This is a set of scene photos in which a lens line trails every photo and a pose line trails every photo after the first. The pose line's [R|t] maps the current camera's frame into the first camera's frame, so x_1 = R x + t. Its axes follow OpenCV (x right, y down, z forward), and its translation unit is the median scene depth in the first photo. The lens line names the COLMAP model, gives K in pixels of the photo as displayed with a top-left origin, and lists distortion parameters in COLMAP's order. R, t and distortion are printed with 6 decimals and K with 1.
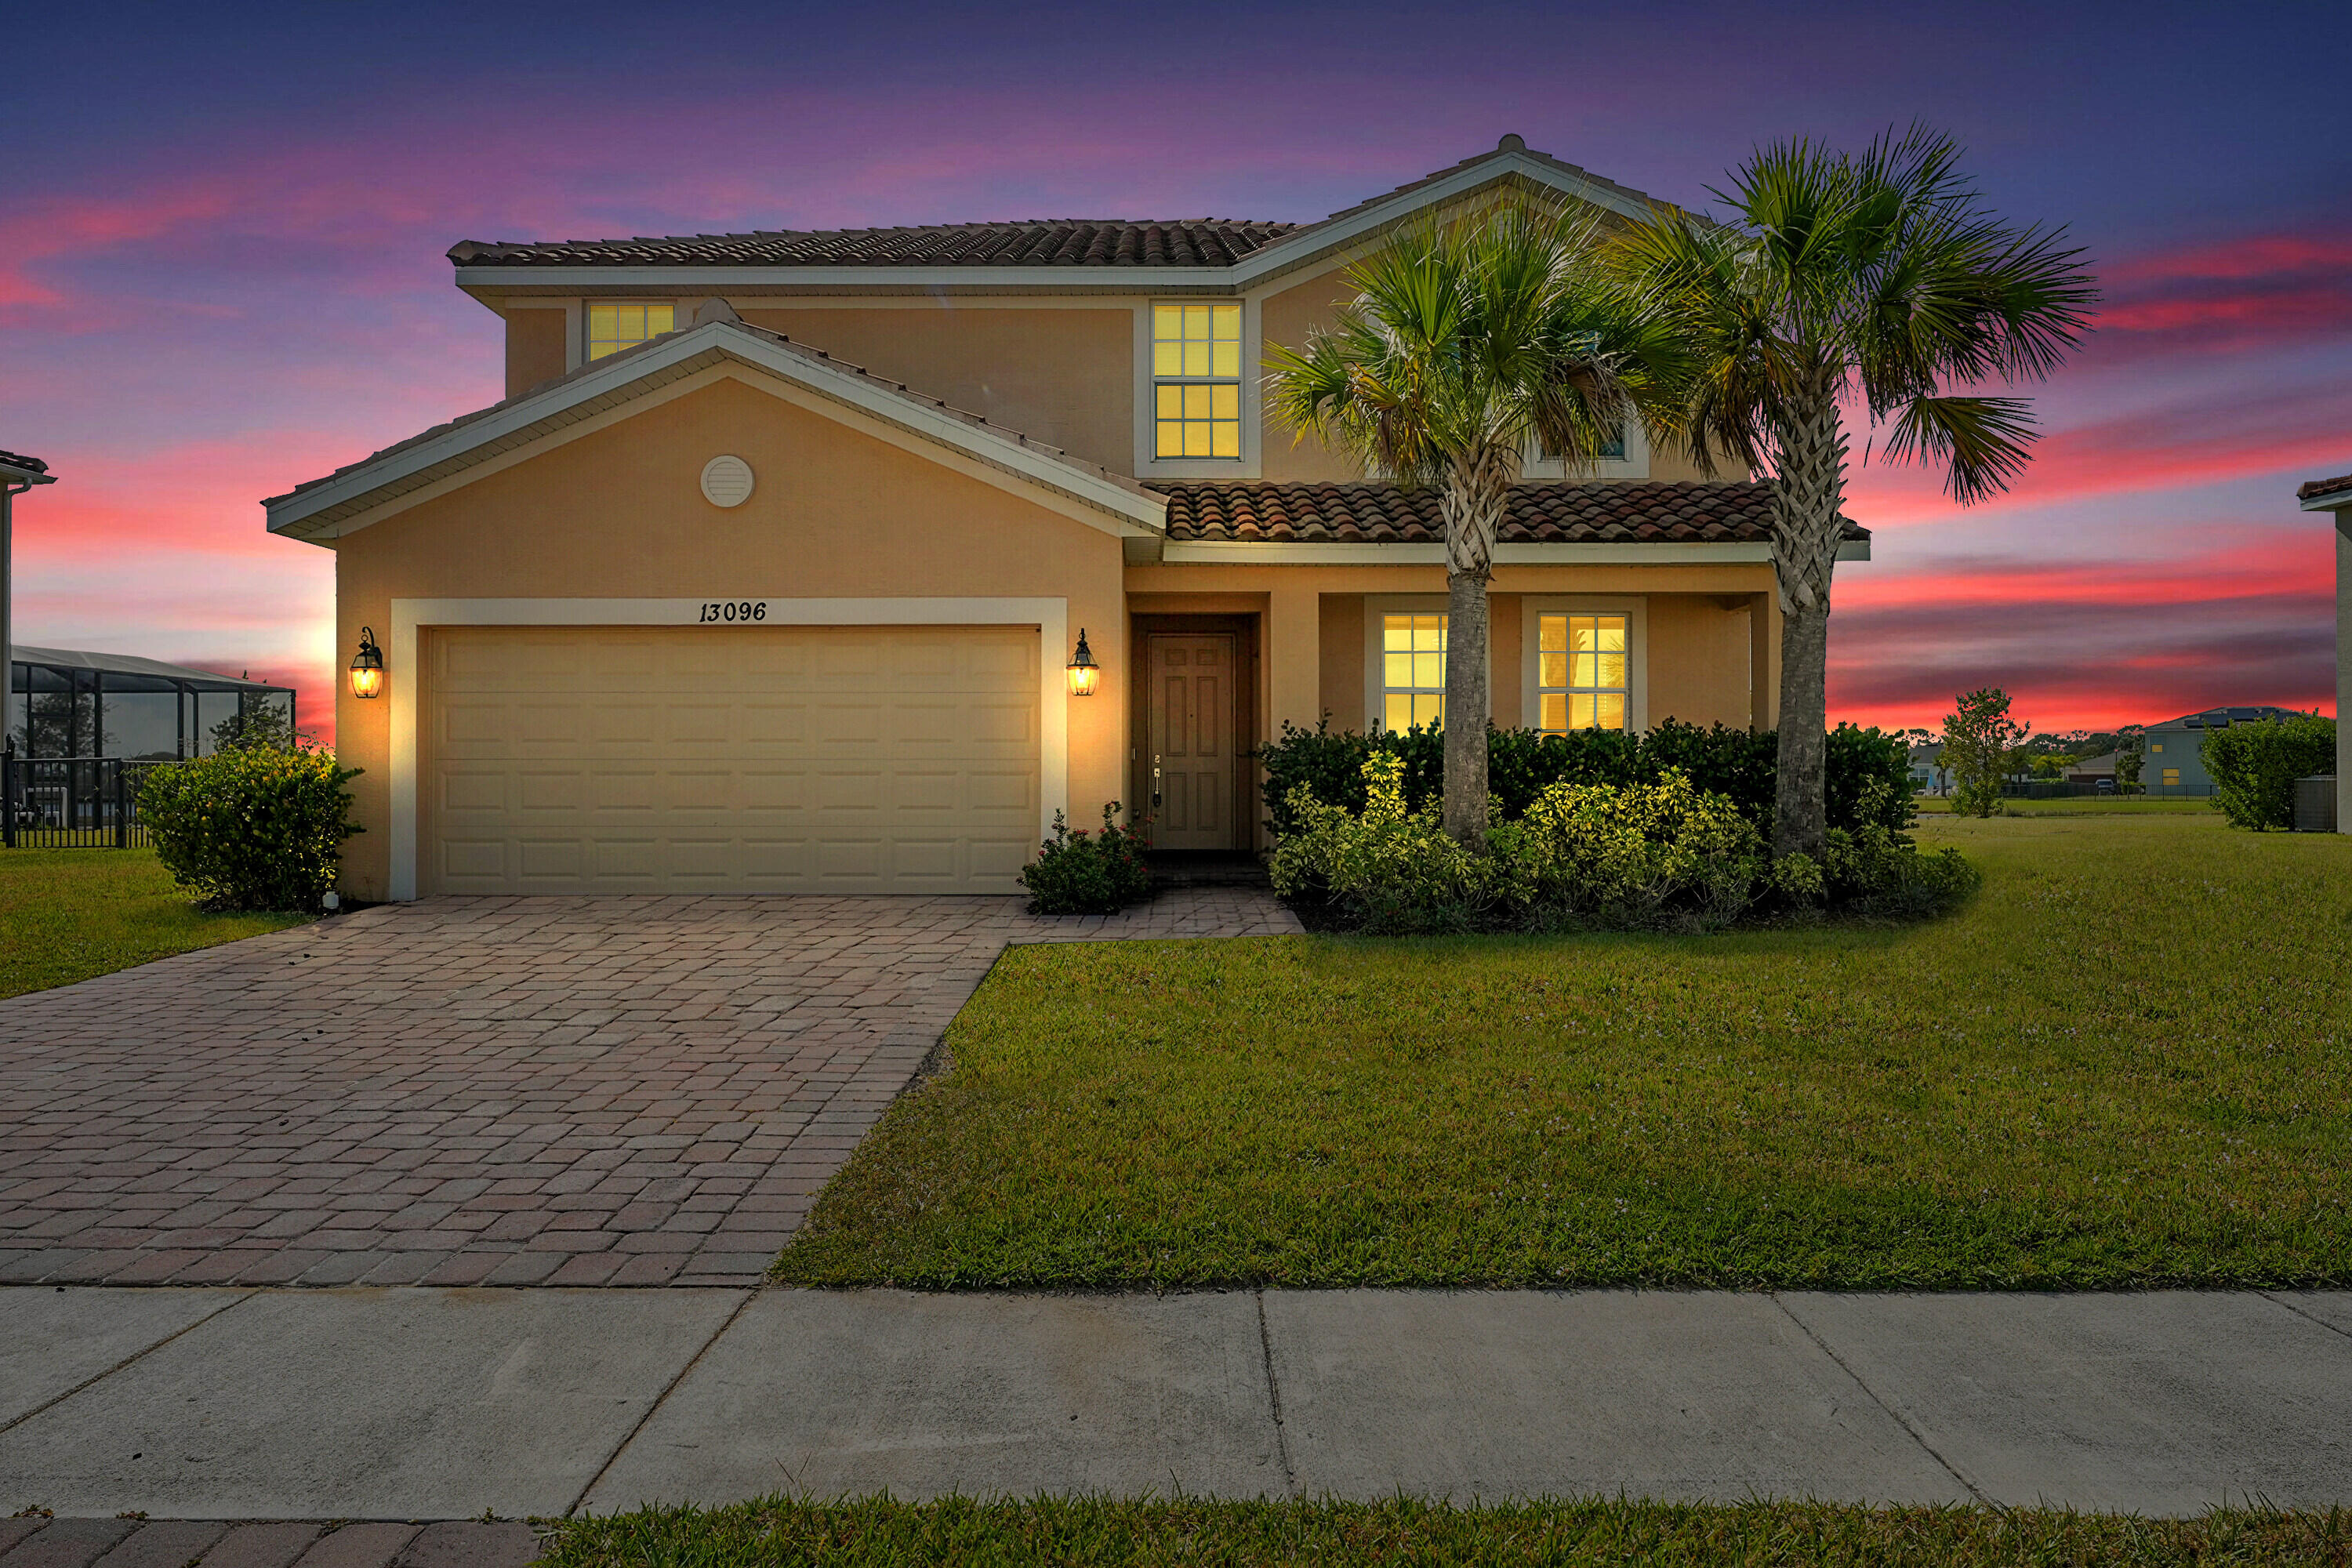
lens RADIAL K [[1595.0, 0, 1174.3], [0, 1595.0, 791.1], [0, 0, 1]] dist [0.003982, 0.000715]
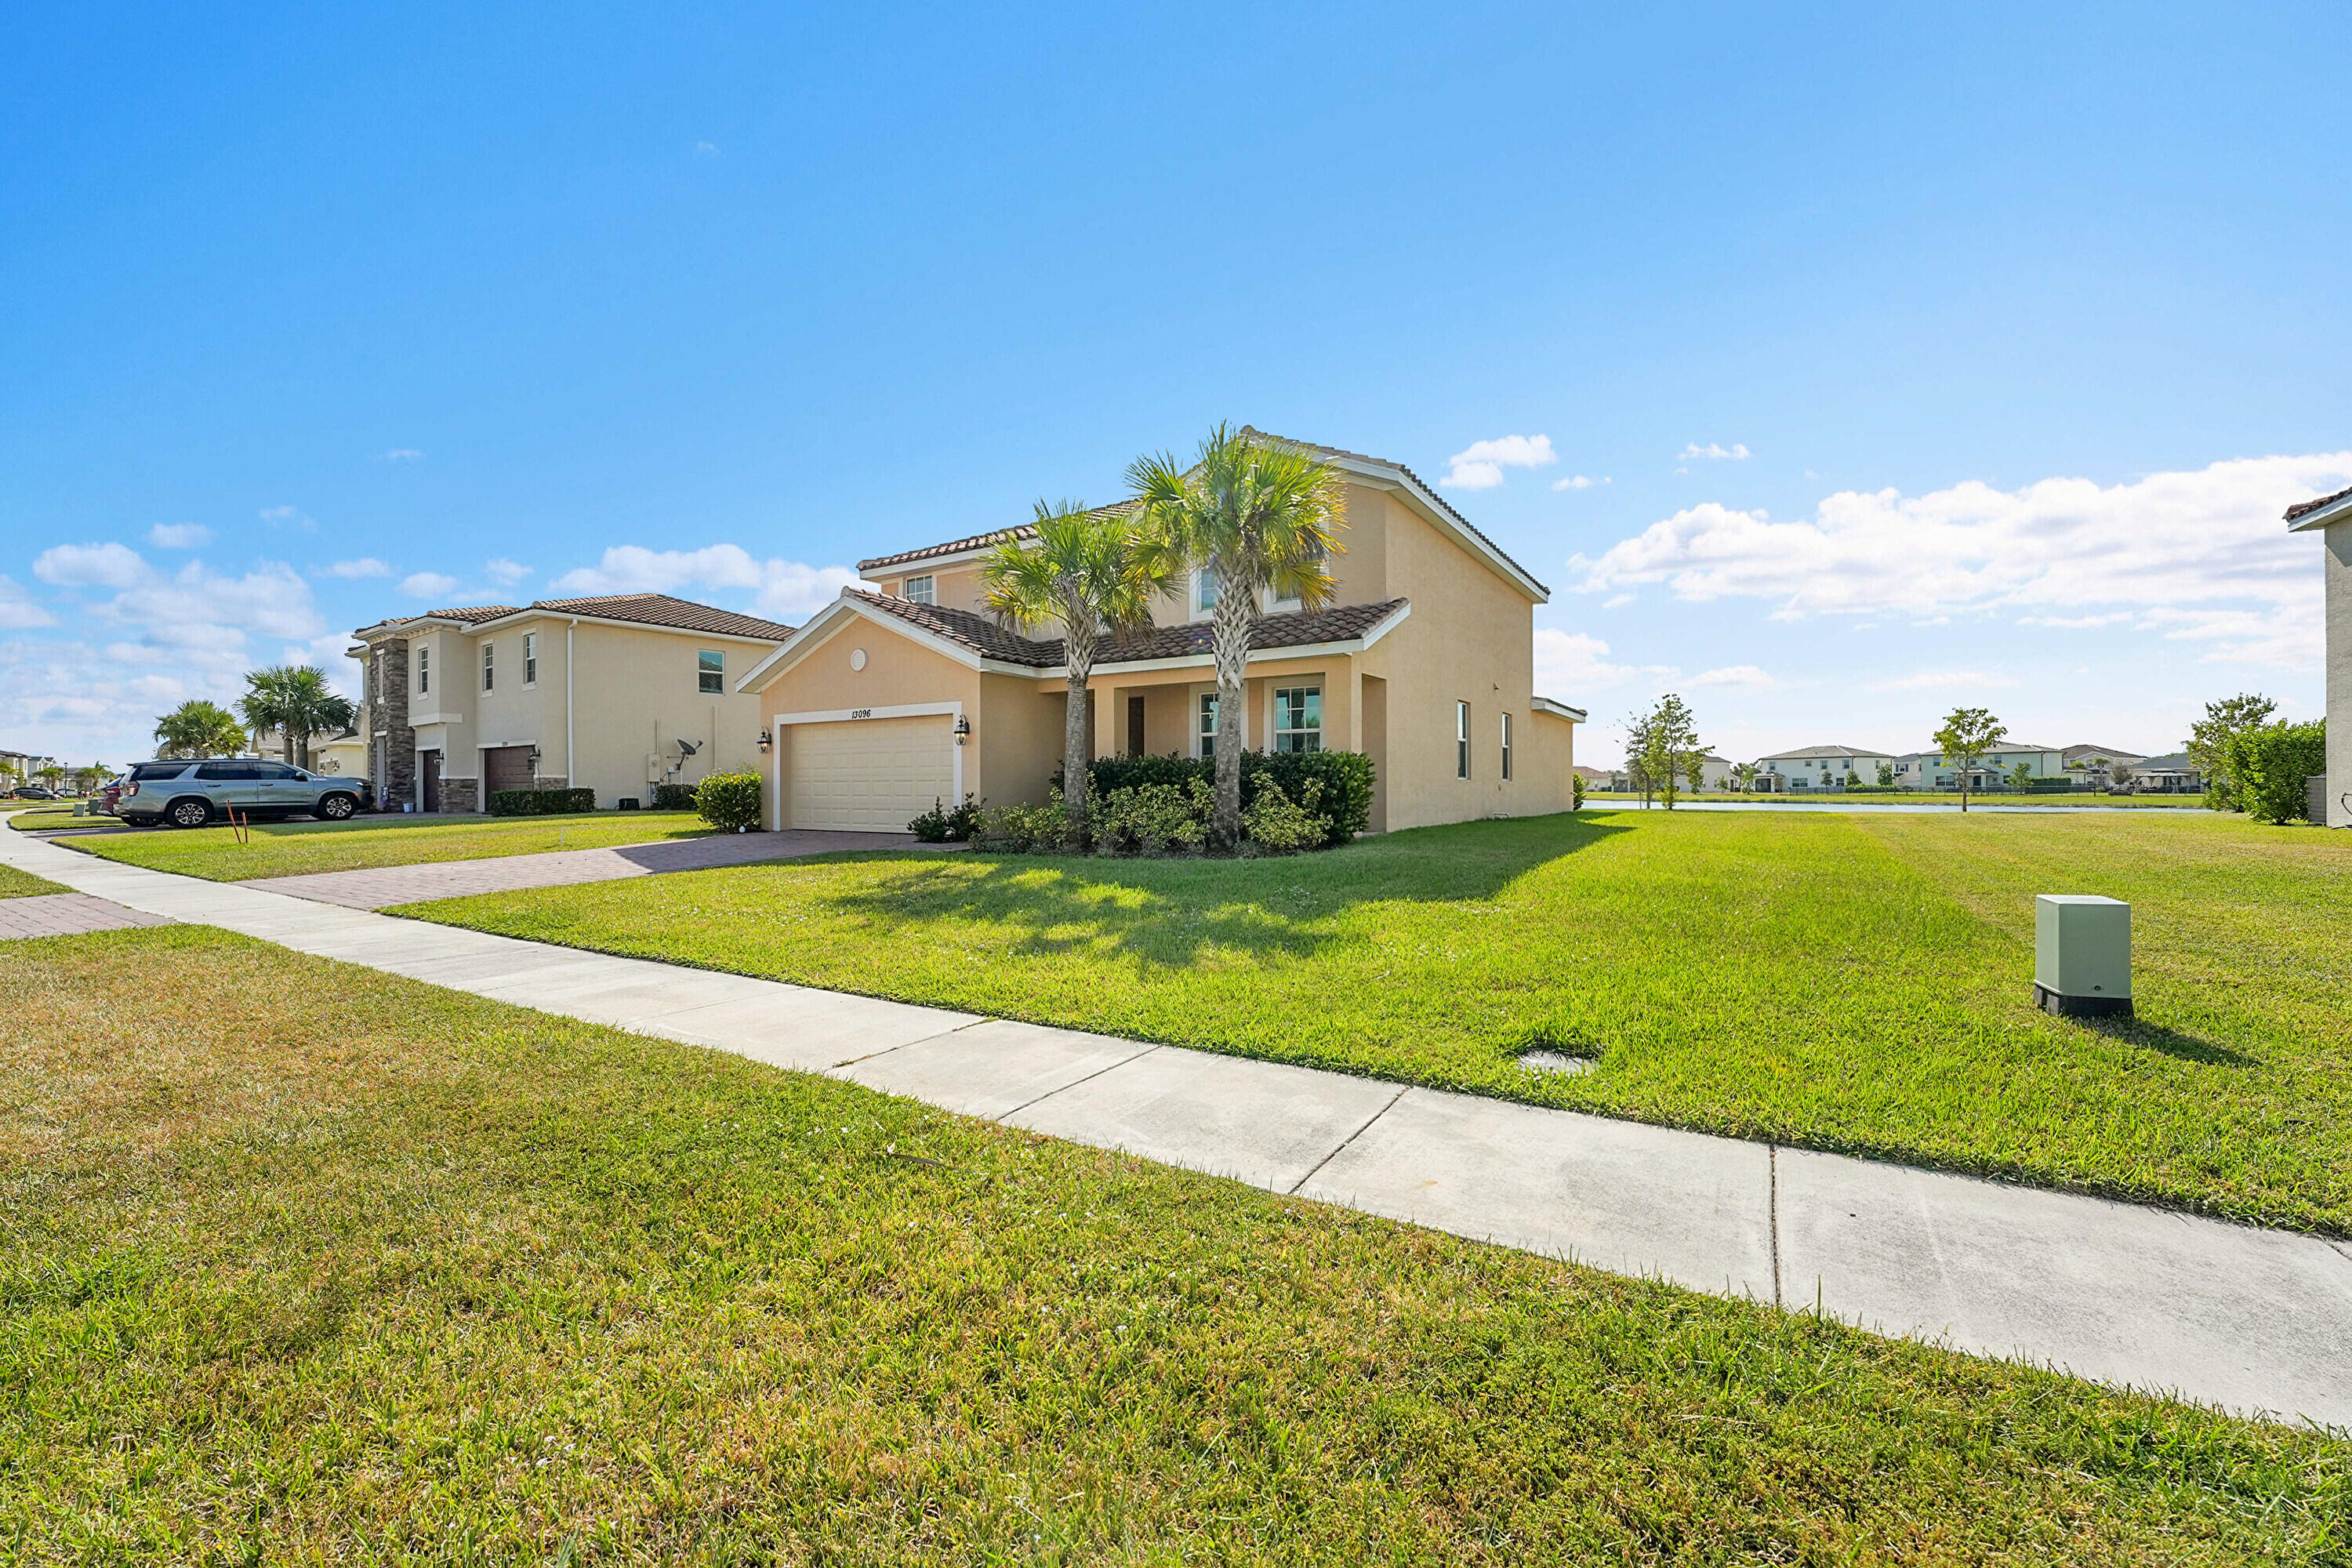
lens RADIAL K [[986.7, 0, 1176.0], [0, 986.7, 784.0], [0, 0, 1]] dist [0.001335, 0.000152]
pose [[0.830192, -0.003144, -0.557468, 0.828040], [0.001467, 0.999993, -0.003455, -0.002627], [0.557475, 0.002051, 0.830191, 0.035428]]
